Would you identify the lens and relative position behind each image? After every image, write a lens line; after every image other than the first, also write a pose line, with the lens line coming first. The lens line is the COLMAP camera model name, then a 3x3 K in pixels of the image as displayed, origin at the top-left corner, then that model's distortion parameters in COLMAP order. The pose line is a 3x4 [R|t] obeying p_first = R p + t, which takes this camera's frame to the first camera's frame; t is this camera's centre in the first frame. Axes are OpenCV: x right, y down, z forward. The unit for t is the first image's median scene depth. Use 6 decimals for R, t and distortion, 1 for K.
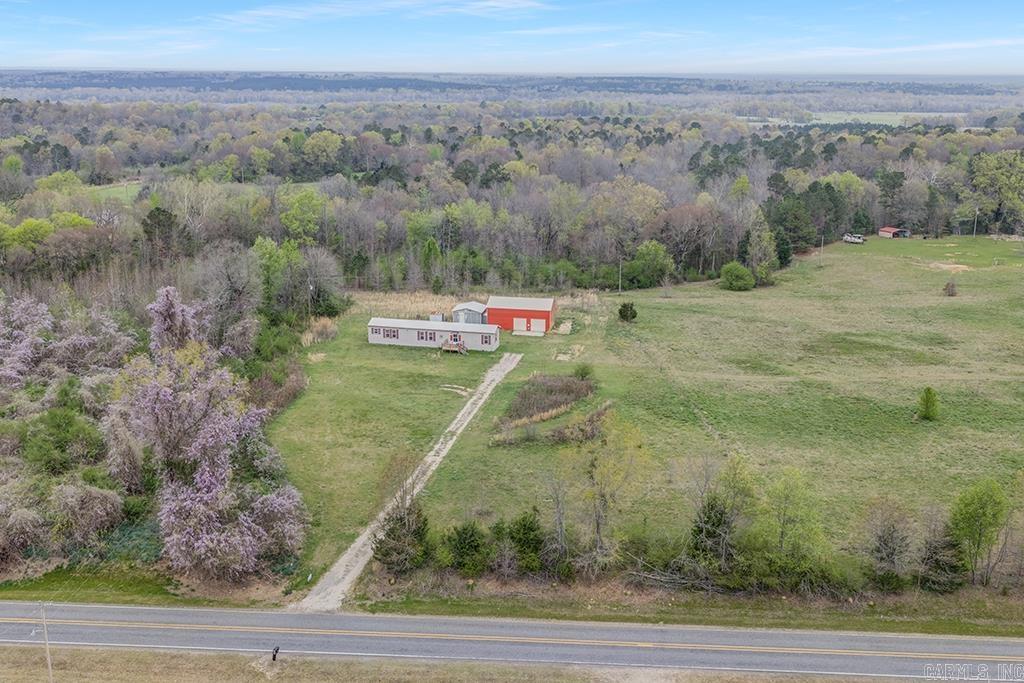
lens RADIAL K [[1004.1, 0, 513.0], [0, 1004.1, 335.0], [0, 0, 1]] dist [0.005436, 0.000000]
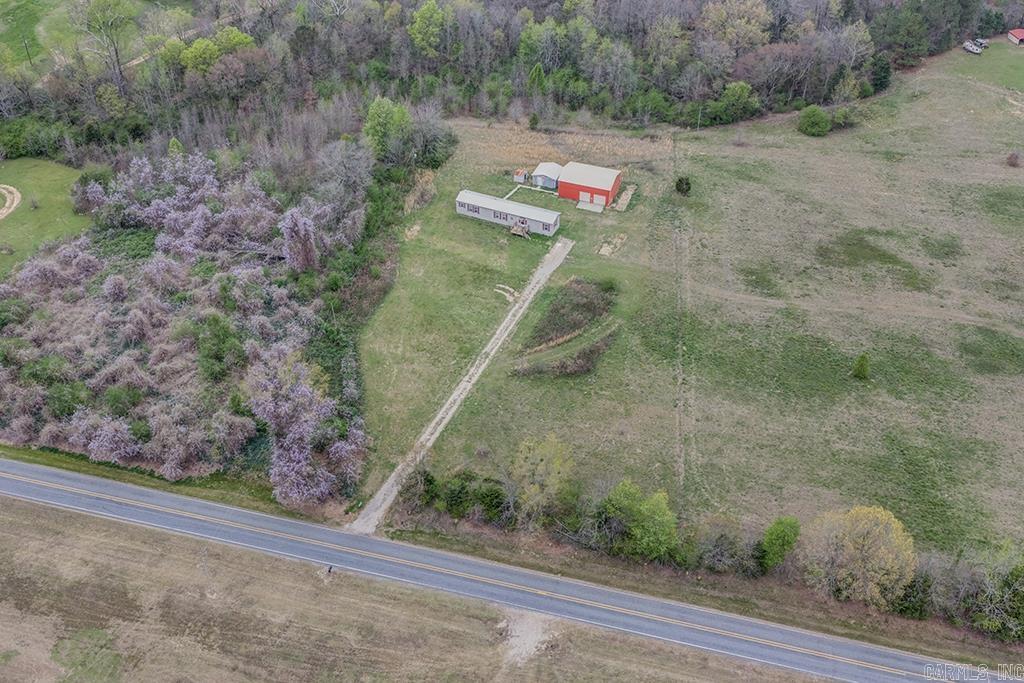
lens RADIAL K [[1004.1, 0, 511.4], [0, 1004.1, 340.0], [0, 0, 1]] dist [0.005436, 0.000000]
pose [[0.979055, 0.127587, -0.158657, 0.147894], [-0.050972, 0.908071, 0.415702, -0.388334], [0.197110, -0.398908, 0.895556, -0.174474]]
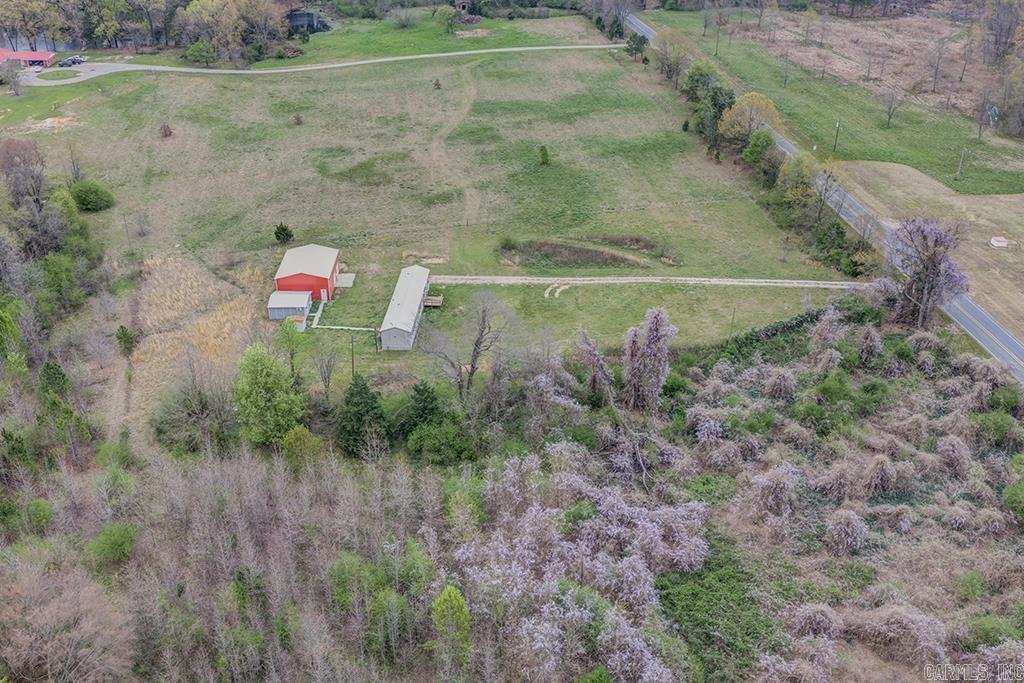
lens RADIAL K [[1004.1, 0, 514.6], [0, 1004.1, 341.9], [0, 0, 1]] dist [0.005436, 0.000000]
pose [[-0.164636, -0.488864, 0.856684, -0.963831], [0.245351, 0.820939, 0.515618, -0.456291], [-0.955352, 0.295077, -0.015213, 0.968217]]
